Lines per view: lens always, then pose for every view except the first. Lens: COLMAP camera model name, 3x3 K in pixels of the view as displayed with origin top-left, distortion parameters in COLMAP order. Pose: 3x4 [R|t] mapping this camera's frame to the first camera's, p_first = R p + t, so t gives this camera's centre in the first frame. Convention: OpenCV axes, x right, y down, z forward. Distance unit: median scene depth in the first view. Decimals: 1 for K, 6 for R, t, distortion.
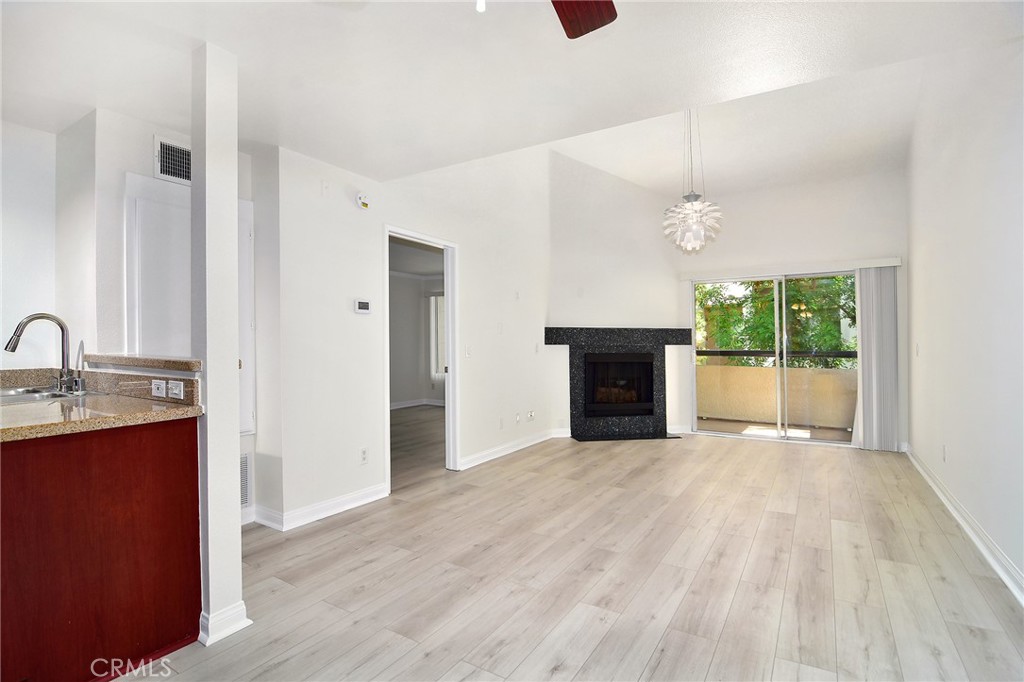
lens RADIAL K [[487.0, 0, 532.0], [0, 487.0, 336.4], [0, 0, 1]] dist [0.010296, -0.014202]
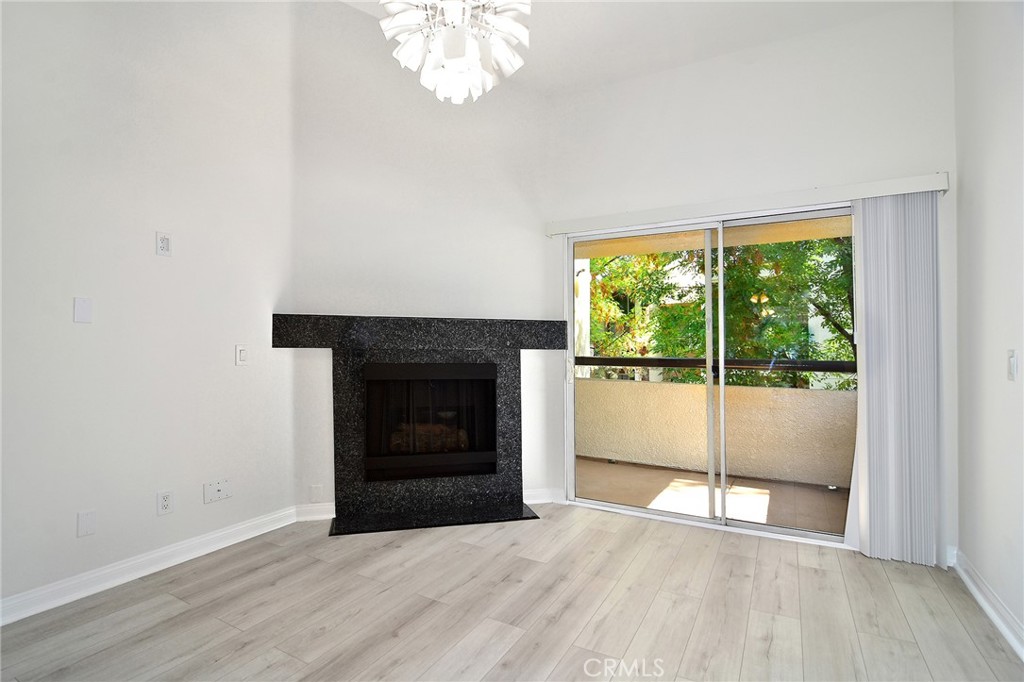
lens RADIAL K [[502.5, 0, 514.5], [0, 502.5, 342.1], [0, 0, 1]] dist [-0.001279, -0.001432]
pose [[0.999276, 0.003079, 0.037932, 0.248099], [-0.003175, 0.999992, 0.002476, 0.008166], [-0.037924, -0.002594, 0.999277, 0.419929]]
